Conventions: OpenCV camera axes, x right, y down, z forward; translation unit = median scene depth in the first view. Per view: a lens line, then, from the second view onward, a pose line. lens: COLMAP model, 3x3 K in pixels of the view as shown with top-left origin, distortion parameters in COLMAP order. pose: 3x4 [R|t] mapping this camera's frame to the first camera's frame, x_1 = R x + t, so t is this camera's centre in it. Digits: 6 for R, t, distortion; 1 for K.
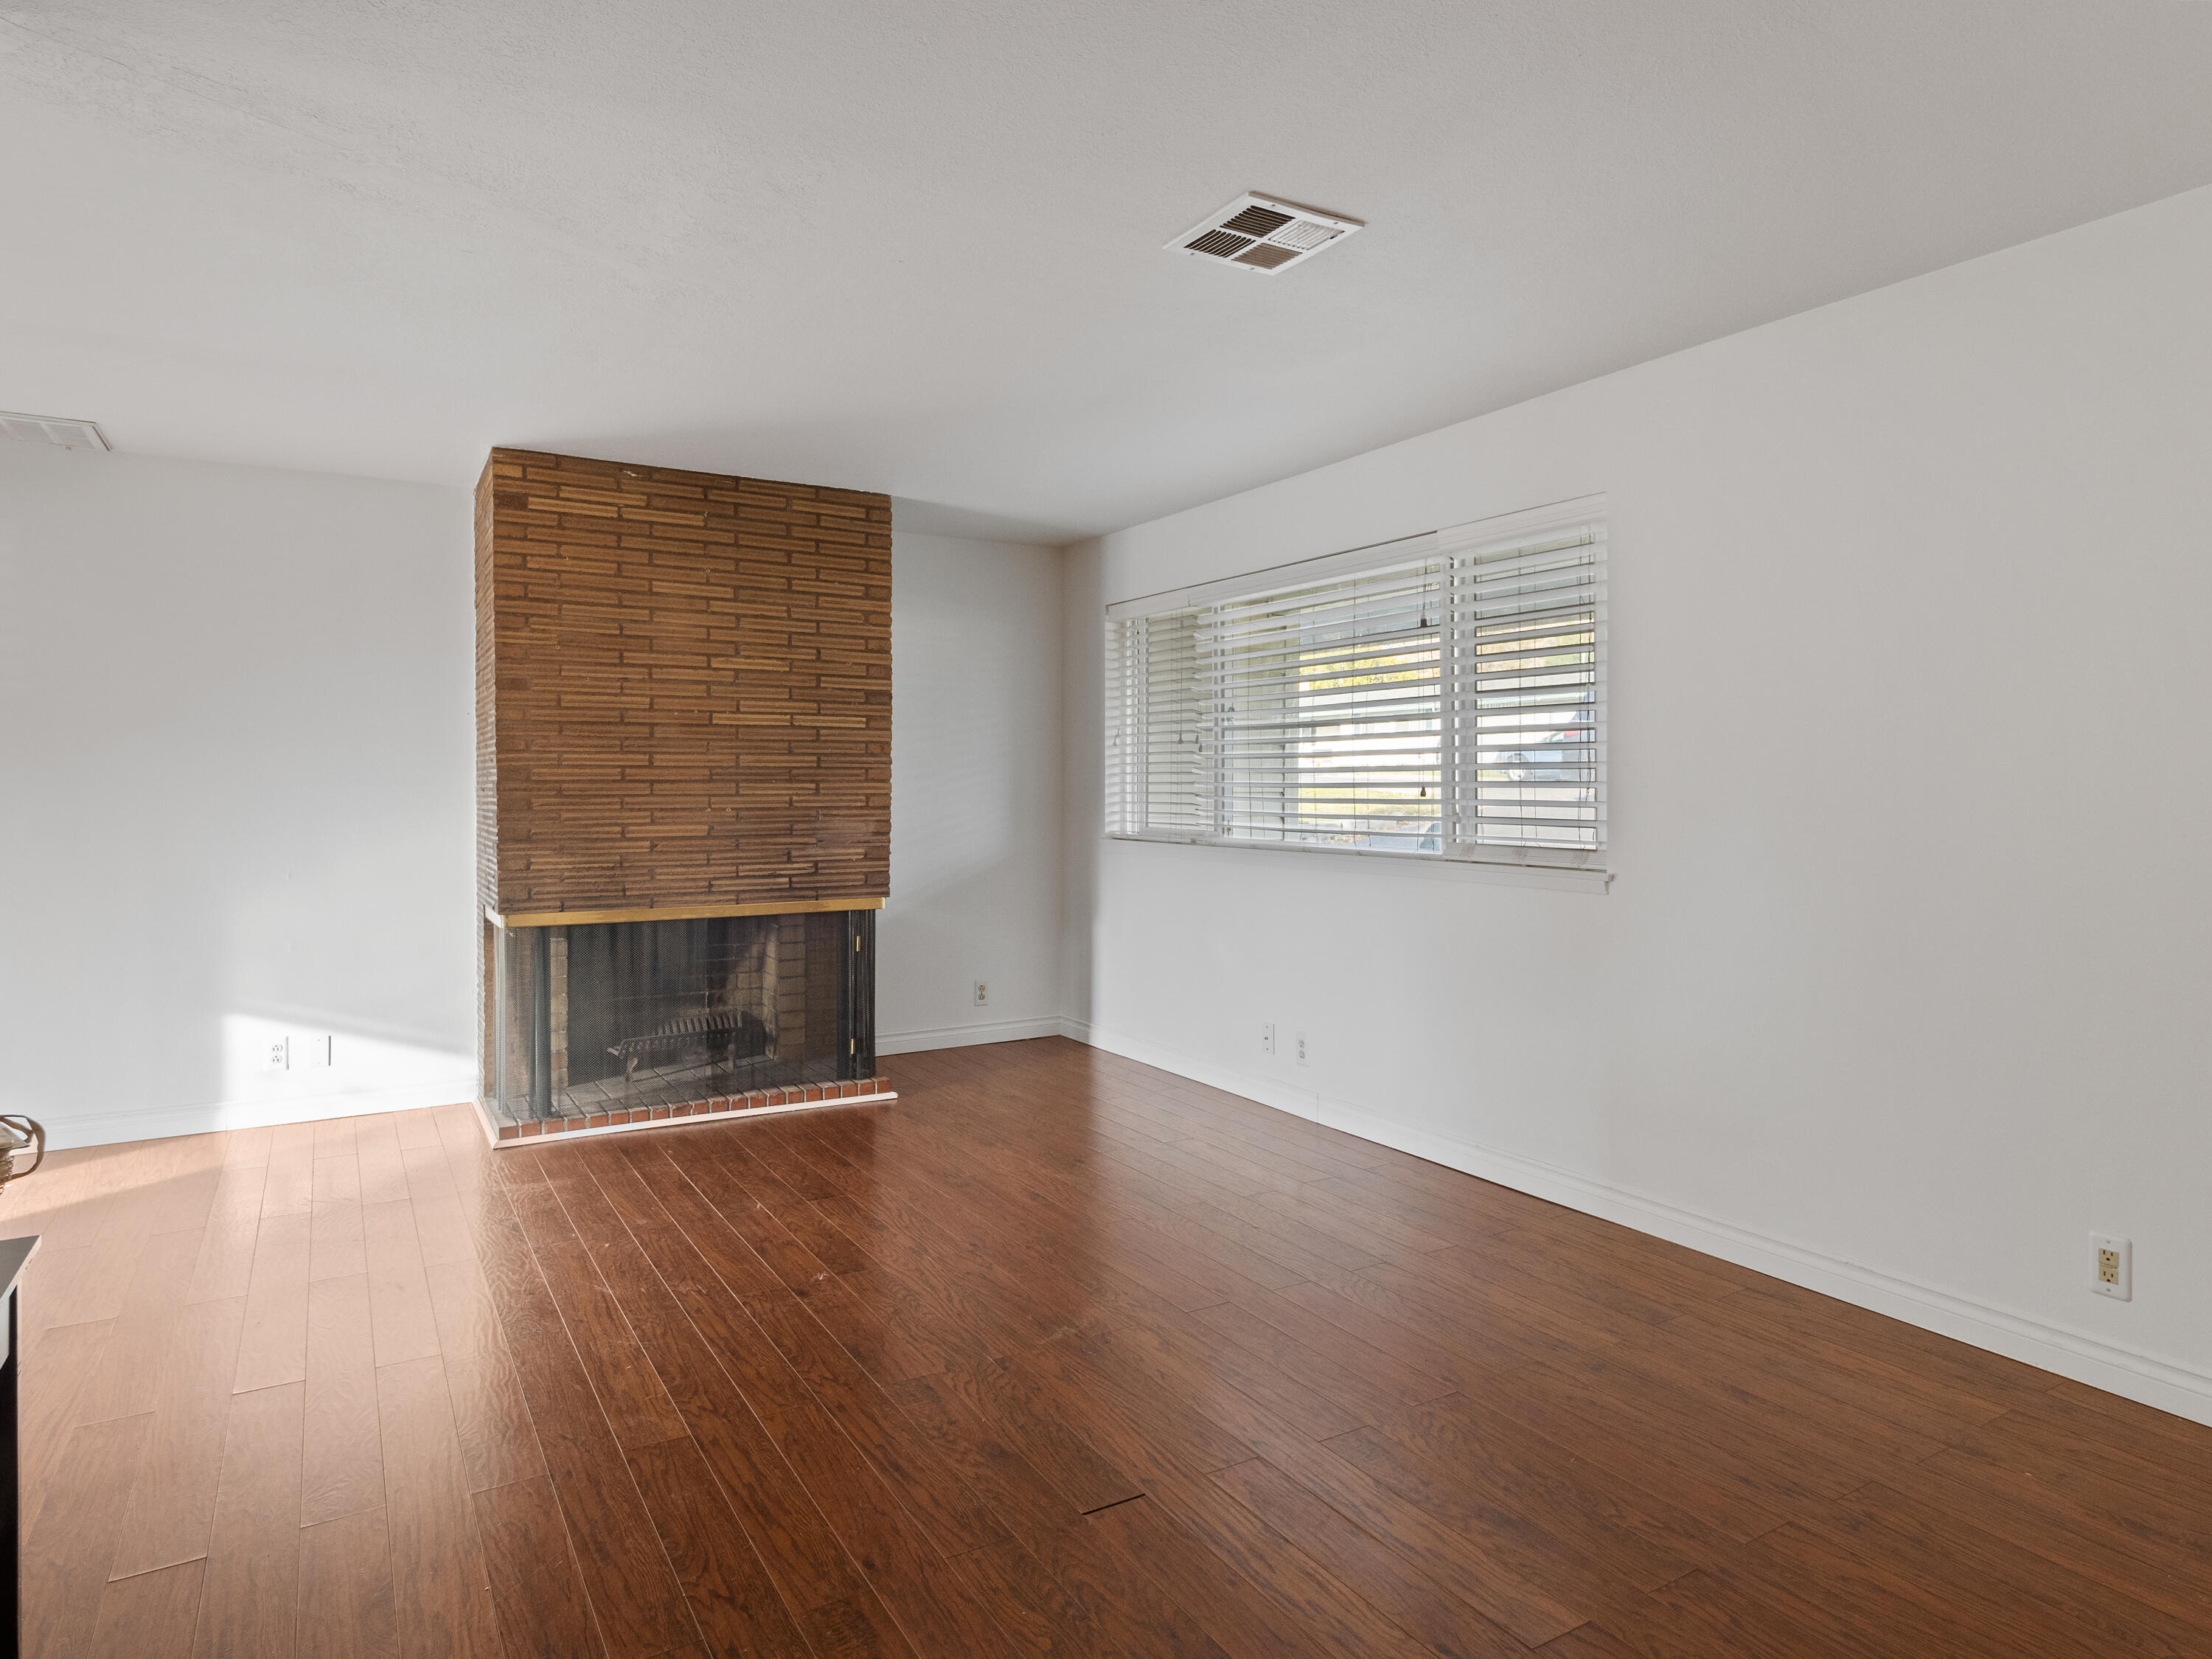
lens RADIAL K [[1288.7, 0, 1104.1], [0, 1288.7, 789.7], [0, 0, 1]] dist [-0.001305, -0.000477]
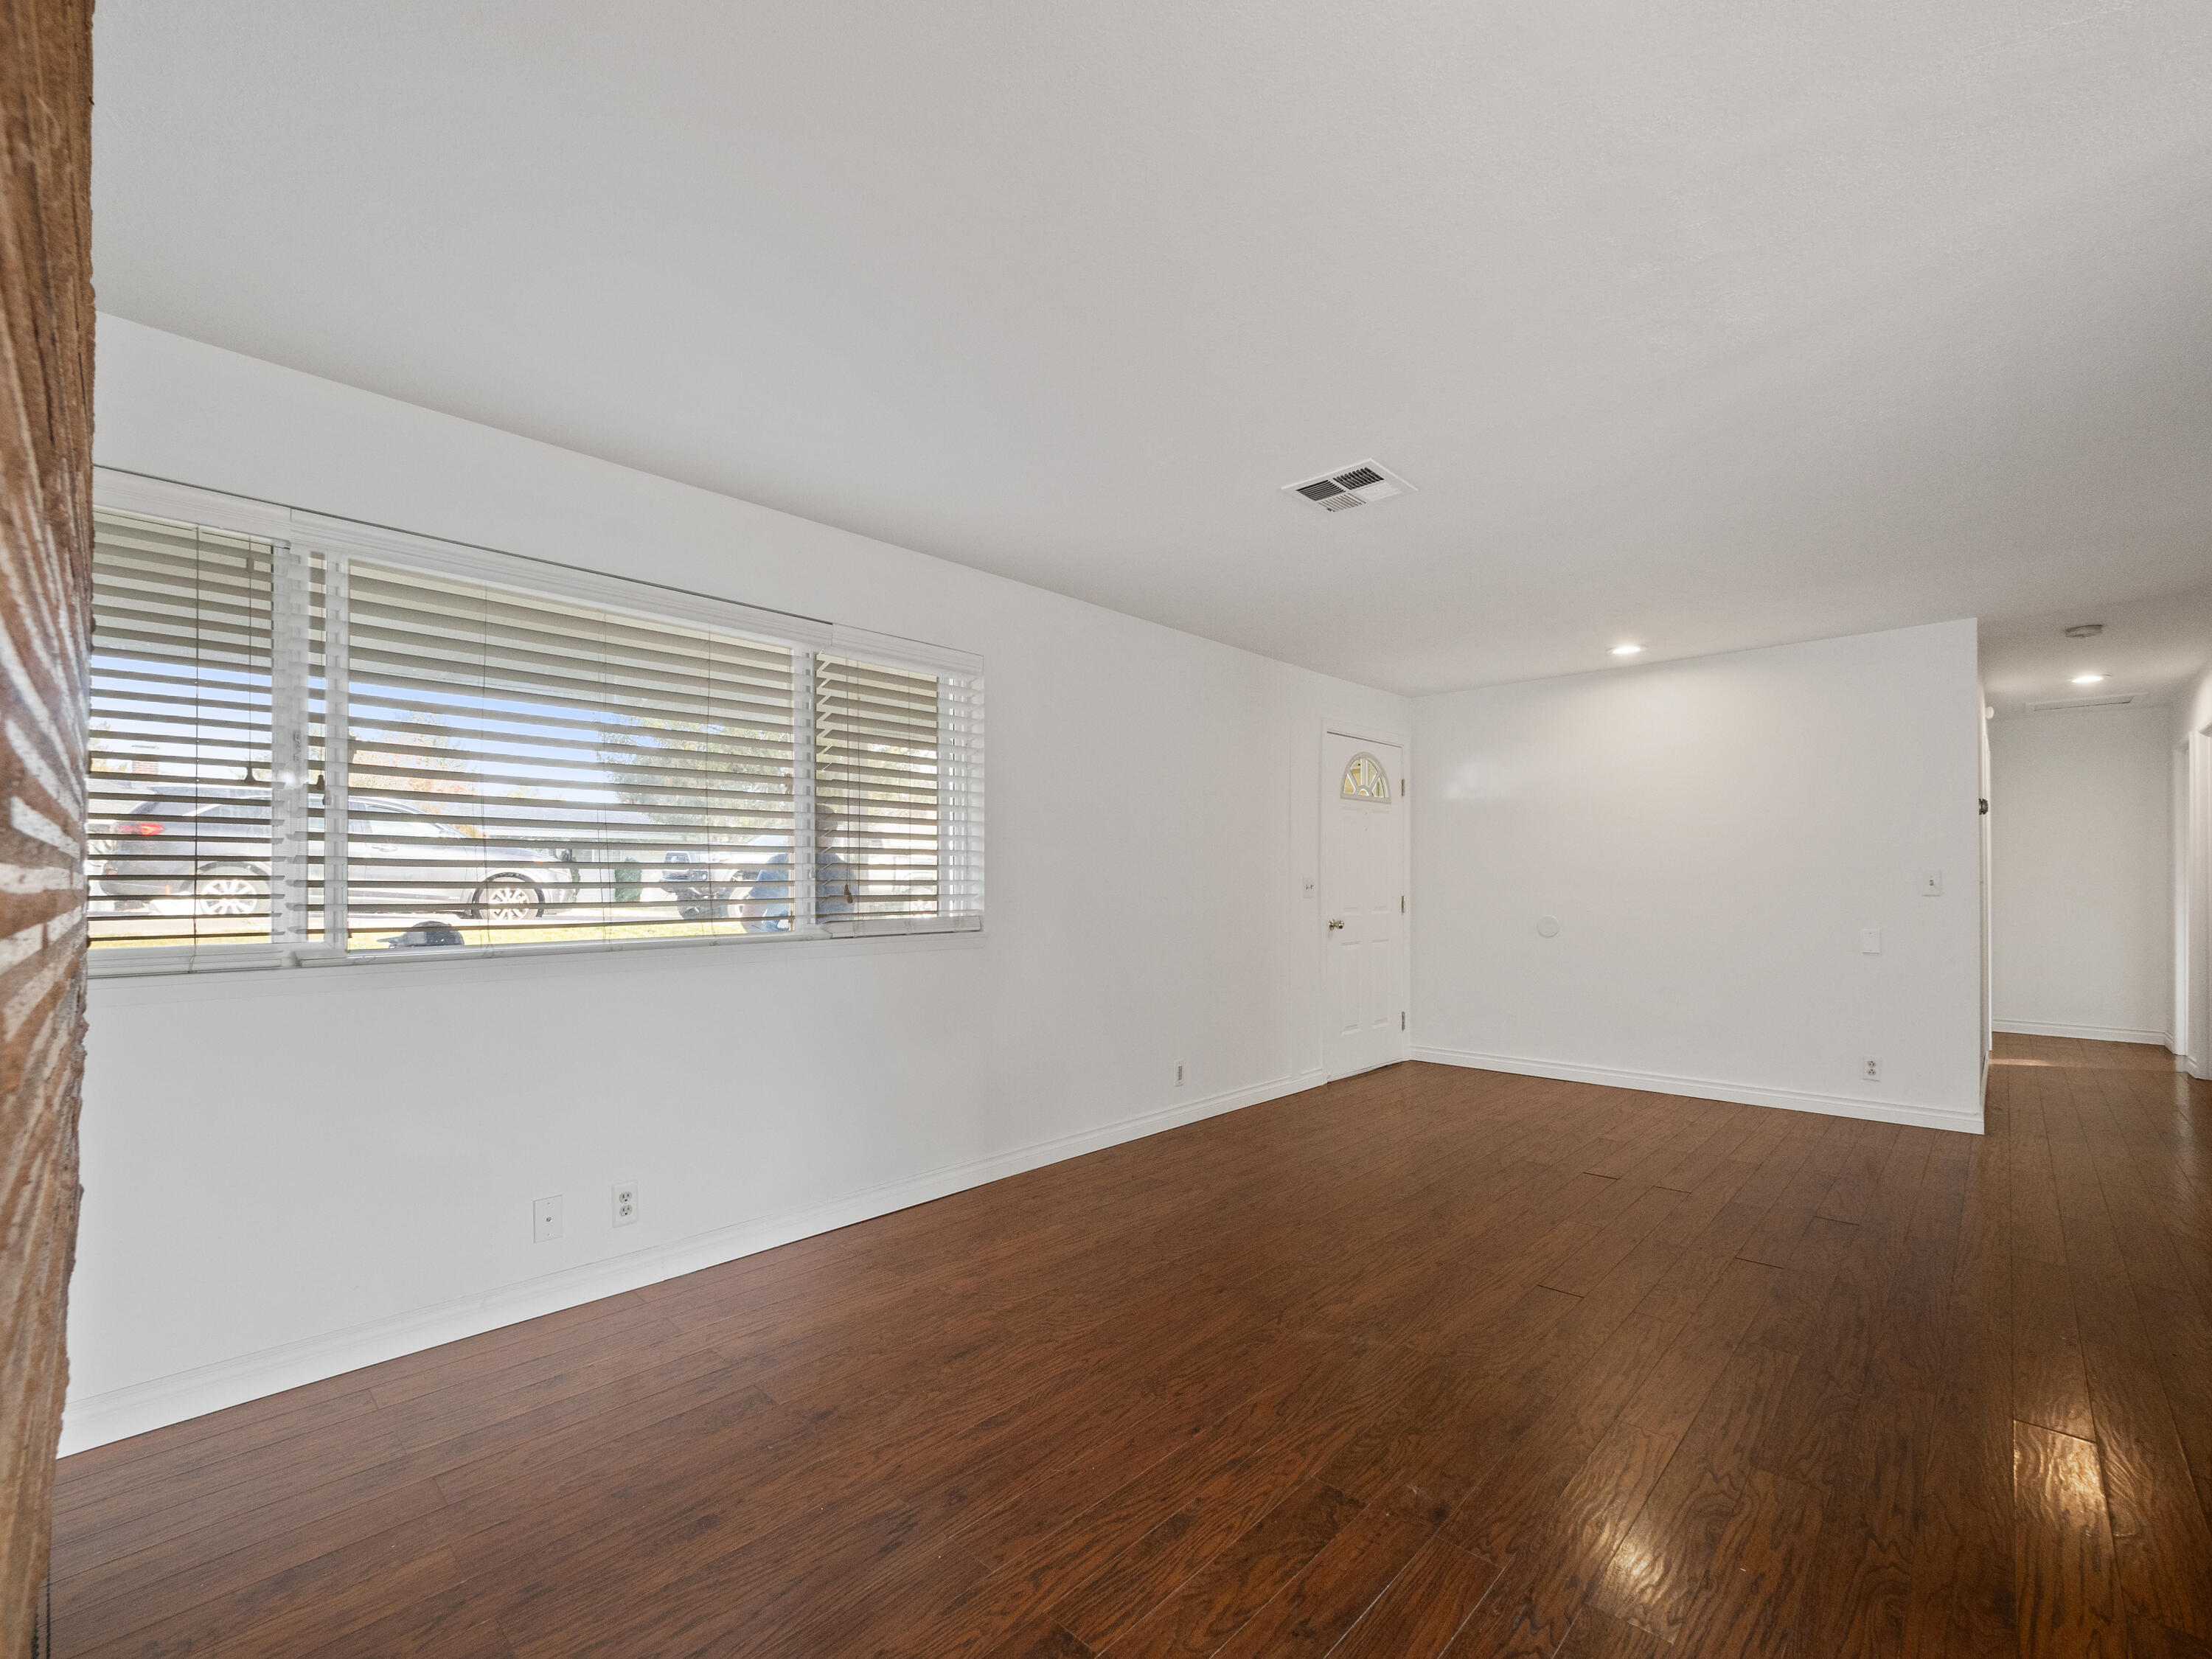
lens RADIAL K [[936.9, 0, 1103.4], [0, 936.9, 873.0], [0, 0, 1]] dist [-0.001022, -0.000260]
pose [[-0.256247, 0.005555, 0.966595, -0.483686], [0.001564, 0.999985, -0.005333, 0.004178], [-0.966610, 0.000145, -0.256252, 0.886900]]
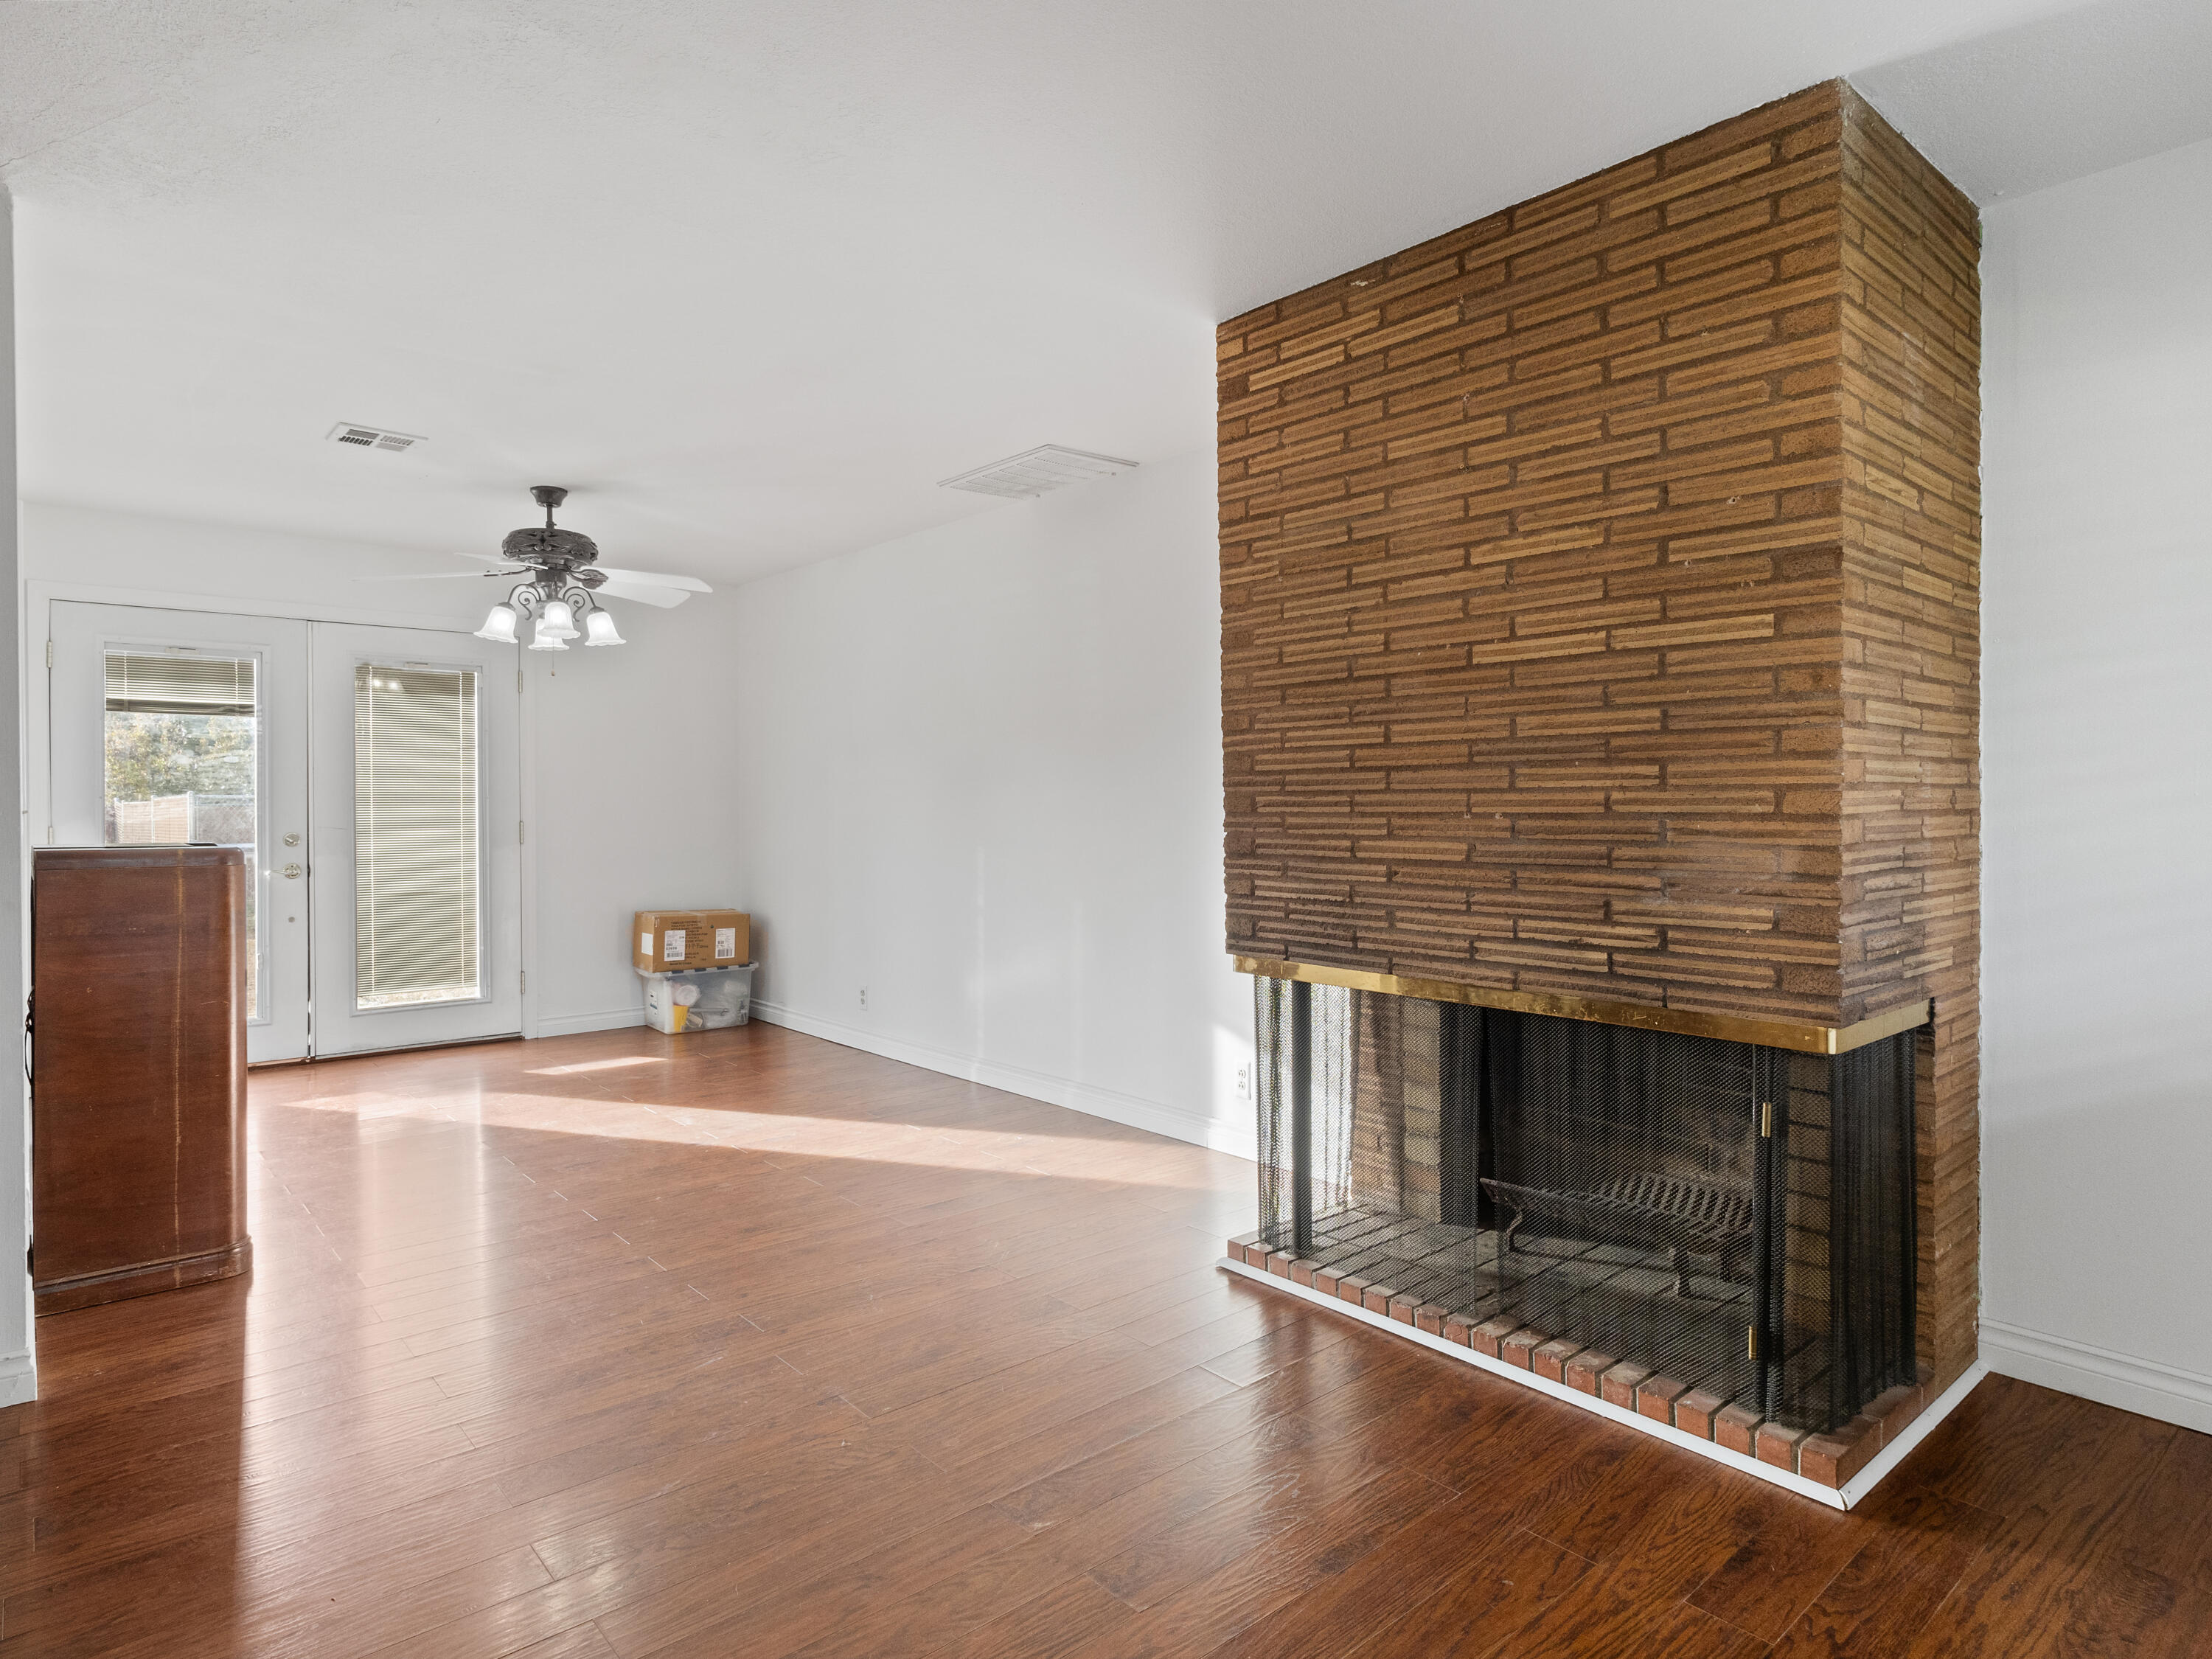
lens RADIAL K [[1257.0, 0, 1111.3], [0, 1257.0, 809.3], [0, 0, 1]] dist [0.002236, -0.010897]
pose [[0.170817, 0.004377, -0.985293, 0.214805], [0.000030, 0.999990, 0.004448, 0.010126], [0.985303, -0.000790, 0.170815, 0.749806]]
